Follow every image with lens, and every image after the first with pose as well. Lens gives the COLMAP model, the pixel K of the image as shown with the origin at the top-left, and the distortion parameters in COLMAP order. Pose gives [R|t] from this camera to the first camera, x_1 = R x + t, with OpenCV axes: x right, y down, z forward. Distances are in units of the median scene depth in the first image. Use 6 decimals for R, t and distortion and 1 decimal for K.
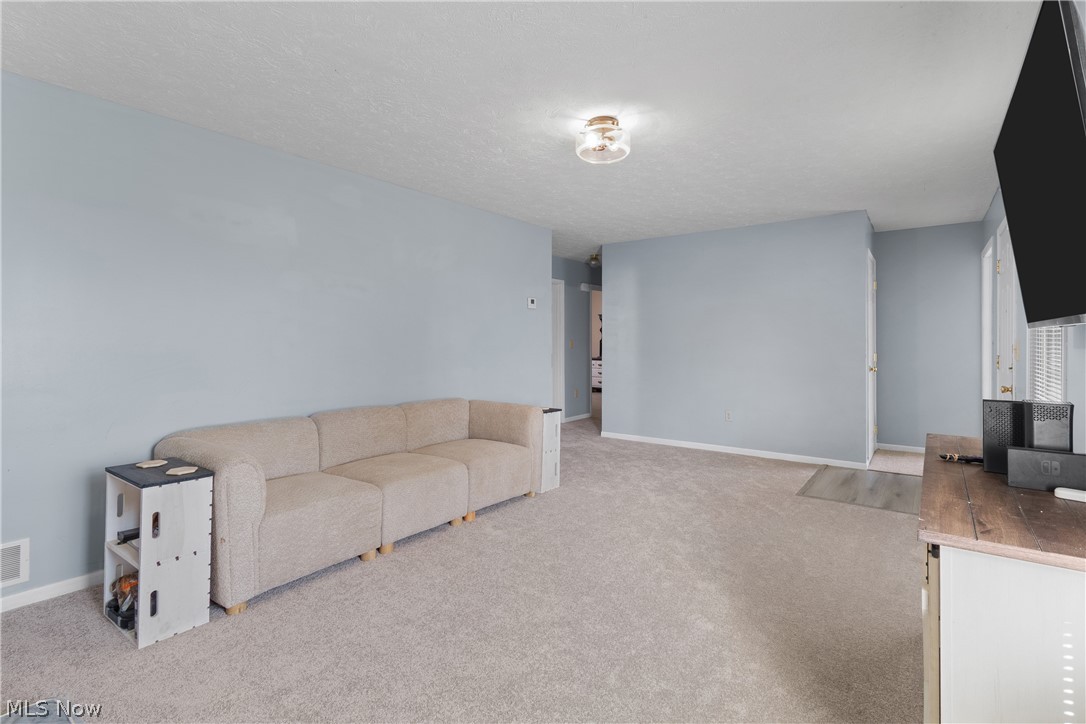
lens RADIAL K [[481.7, 0, 544.3], [0, 481.7, 341.1], [0, 0, 1]] dist [-0.000102, -0.001025]
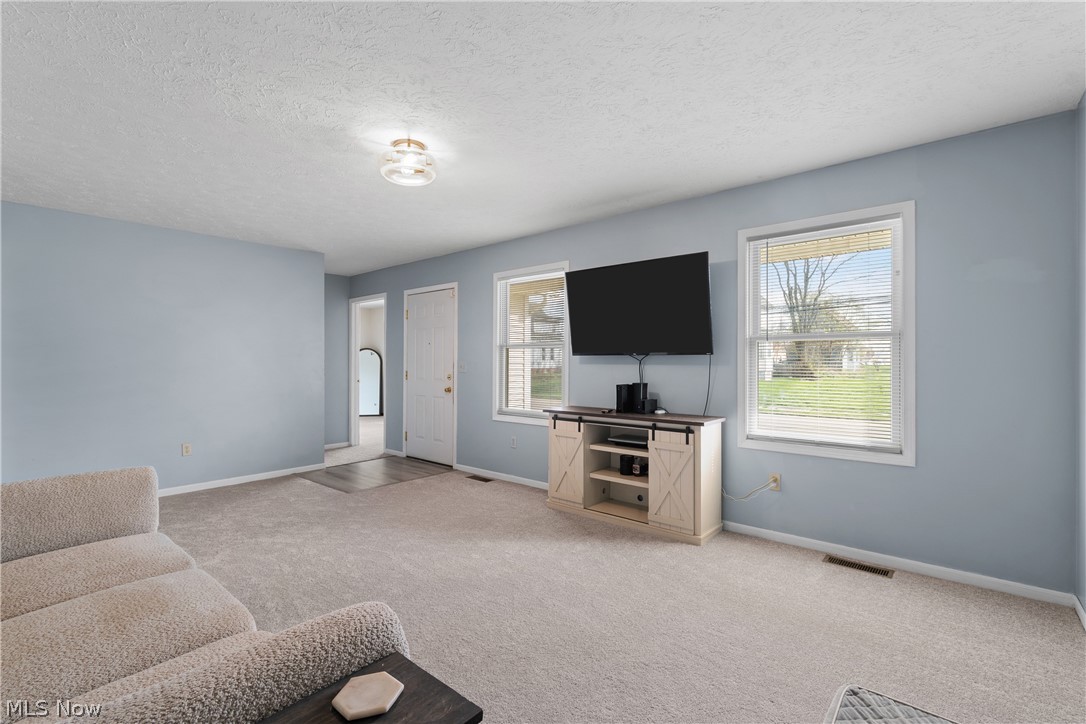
lens RADIAL K [[481.2, 0, 539.2], [0, 481.2, 354.3], [0, 0, 1]] dist [-0.000422, -0.000588]
pose [[0.087242, 0.029879, 0.995739, -0.751439], [-0.005543, 0.999549, -0.029508, 0.017449], [-0.996172, -0.002945, 0.087369, 0.560665]]
